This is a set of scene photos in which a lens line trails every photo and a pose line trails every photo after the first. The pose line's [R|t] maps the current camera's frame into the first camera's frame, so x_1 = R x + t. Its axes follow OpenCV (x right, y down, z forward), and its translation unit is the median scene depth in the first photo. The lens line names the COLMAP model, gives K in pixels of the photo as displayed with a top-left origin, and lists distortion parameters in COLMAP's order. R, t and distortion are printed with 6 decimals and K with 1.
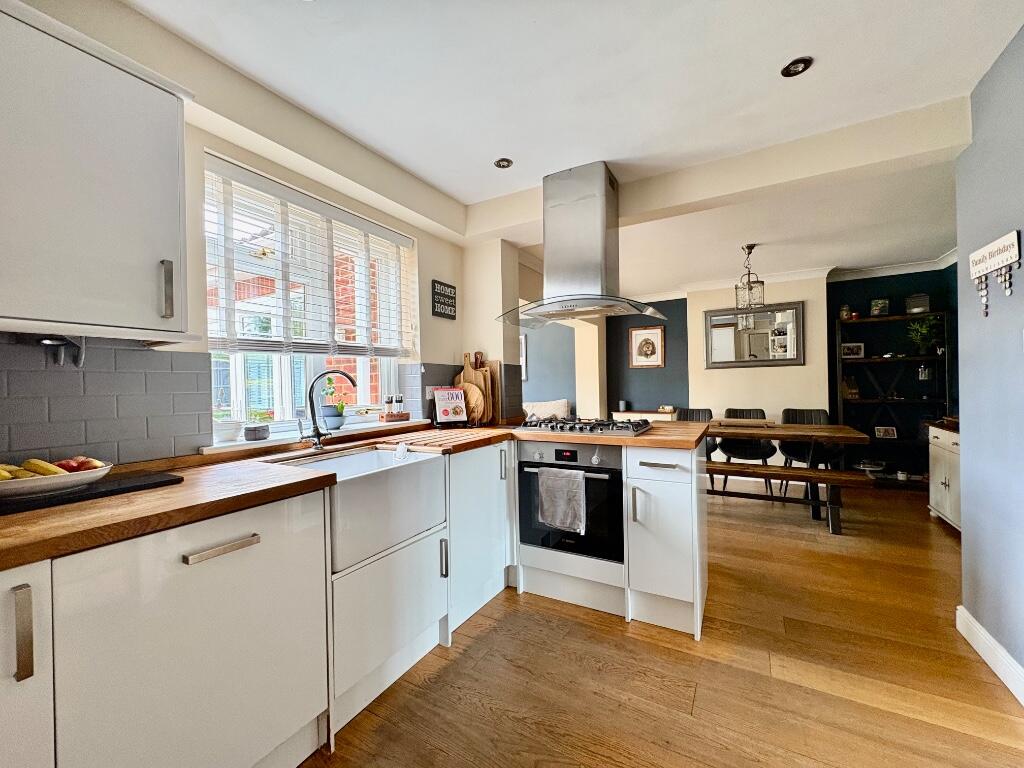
lens RADIAL K [[411.2, 0, 510.5], [0, 411.2, 385.3], [0, 0, 1]] dist [0.001649, 0.000077]
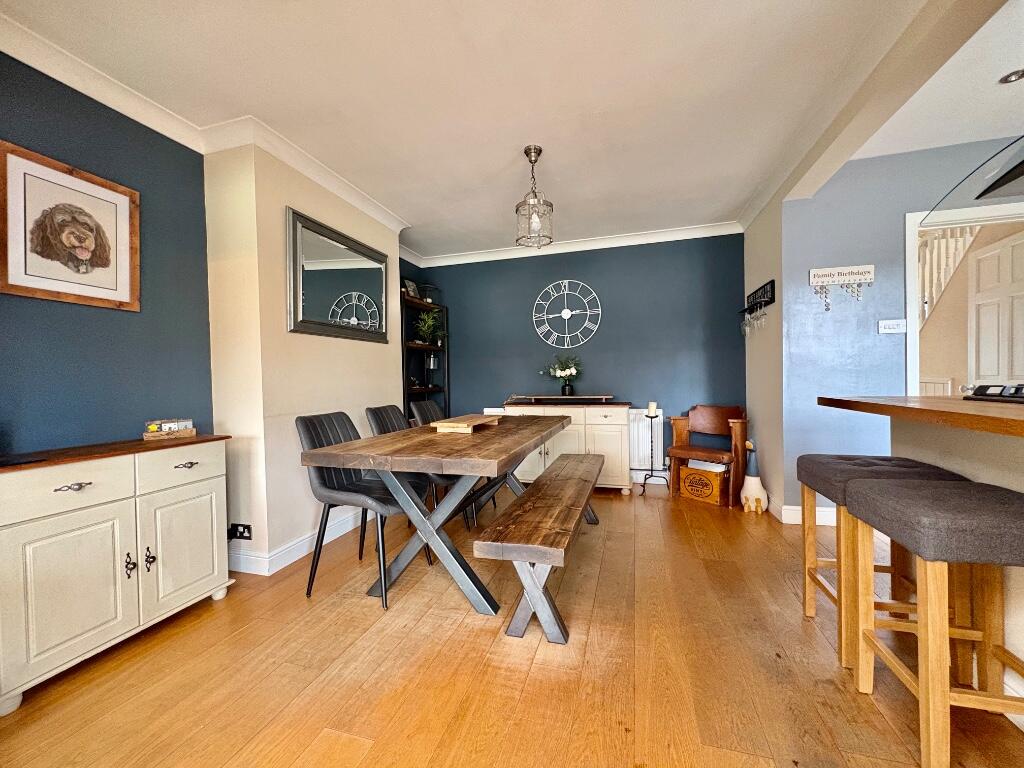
lens RADIAL K [[416.5, 0, 512.0], [0, 416.5, 384.0], [0, 0, 1]] dist [-0.000668, -0.000216]
pose [[-0.237829, 0.014157, 0.971204, -0.052353], [0.026419, 0.999618, -0.008102, 0.035959], [-0.970948, 0.023732, -0.238113, 0.988975]]
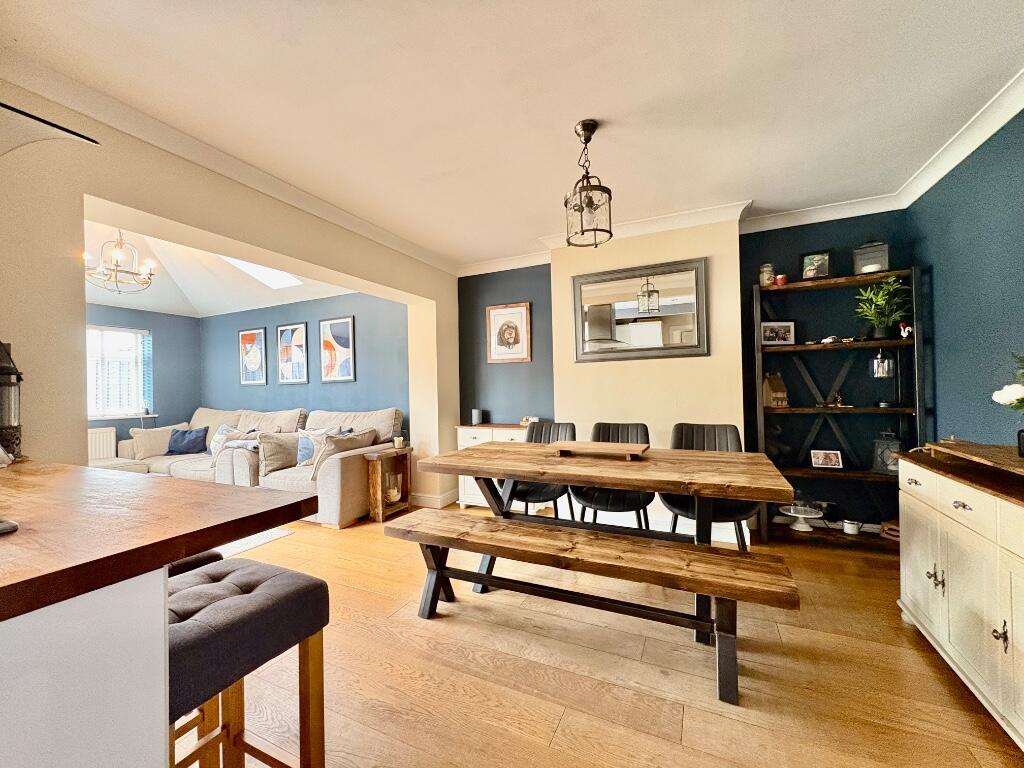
lens RADIAL K [[411.2, 0, 510.5], [0, 411.2, 385.3], [0, 0, 1]] dist [0.001649, 0.000077]
pose [[0.996593, 0.000609, 0.082474, 0.358466], [0.000288, 0.999941, -0.010872, 0.005162], [-0.082476, 0.010858, 0.996534, 0.389783]]
